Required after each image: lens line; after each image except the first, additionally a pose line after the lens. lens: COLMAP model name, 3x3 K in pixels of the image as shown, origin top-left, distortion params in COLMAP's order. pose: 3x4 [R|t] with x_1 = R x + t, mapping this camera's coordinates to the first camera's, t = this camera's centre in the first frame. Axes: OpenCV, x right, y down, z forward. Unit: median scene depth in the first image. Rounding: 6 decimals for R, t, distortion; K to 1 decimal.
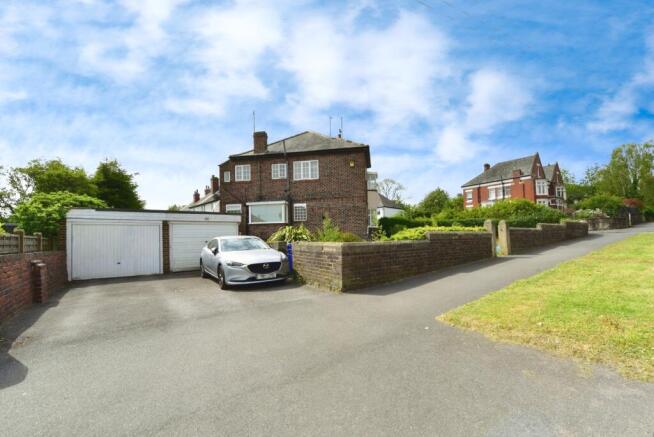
lens RADIAL K [[271.2, 0, 330.6], [0, 271.2, 217.0], [0, 0, 1]] dist [-0.000266, -0.000087]
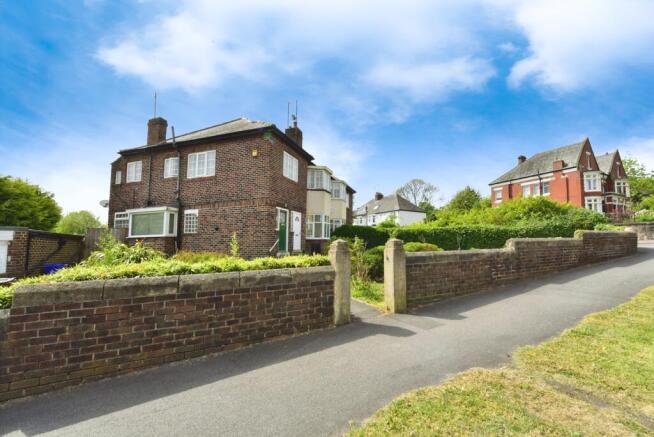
lens RADIAL K [[274.7, 0, 334.8], [0, 274.7, 219.2], [0, 0, 1]] dist [-0.002086, -0.000275]
pose [[0.991416, -0.014621, -0.129928, 0.291742], [0.013687, 0.999874, -0.008085, -0.009763], [0.130030, 0.006237, 0.991490, 0.244276]]
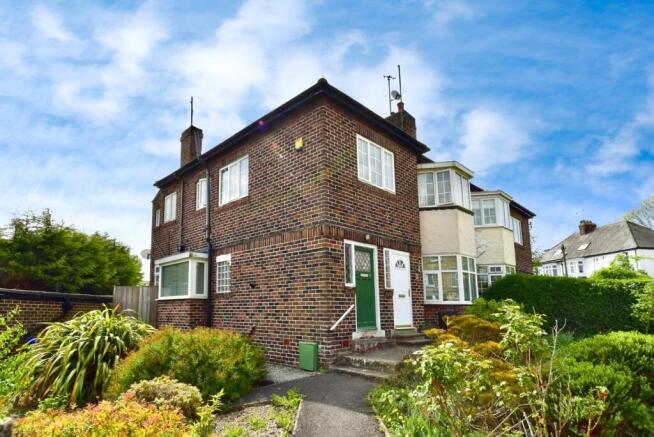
lens RADIAL K [[351.4, 0, 325.0], [0, 351.4, 231.9], [0, 0, 1]] dist [0.002277, 0.000157]
pose [[0.815765, -0.110189, -0.567791, 0.292884], [0.036230, 0.989492, -0.139974, 0.001380], [0.577248, 0.093615, 0.811185, 0.485340]]
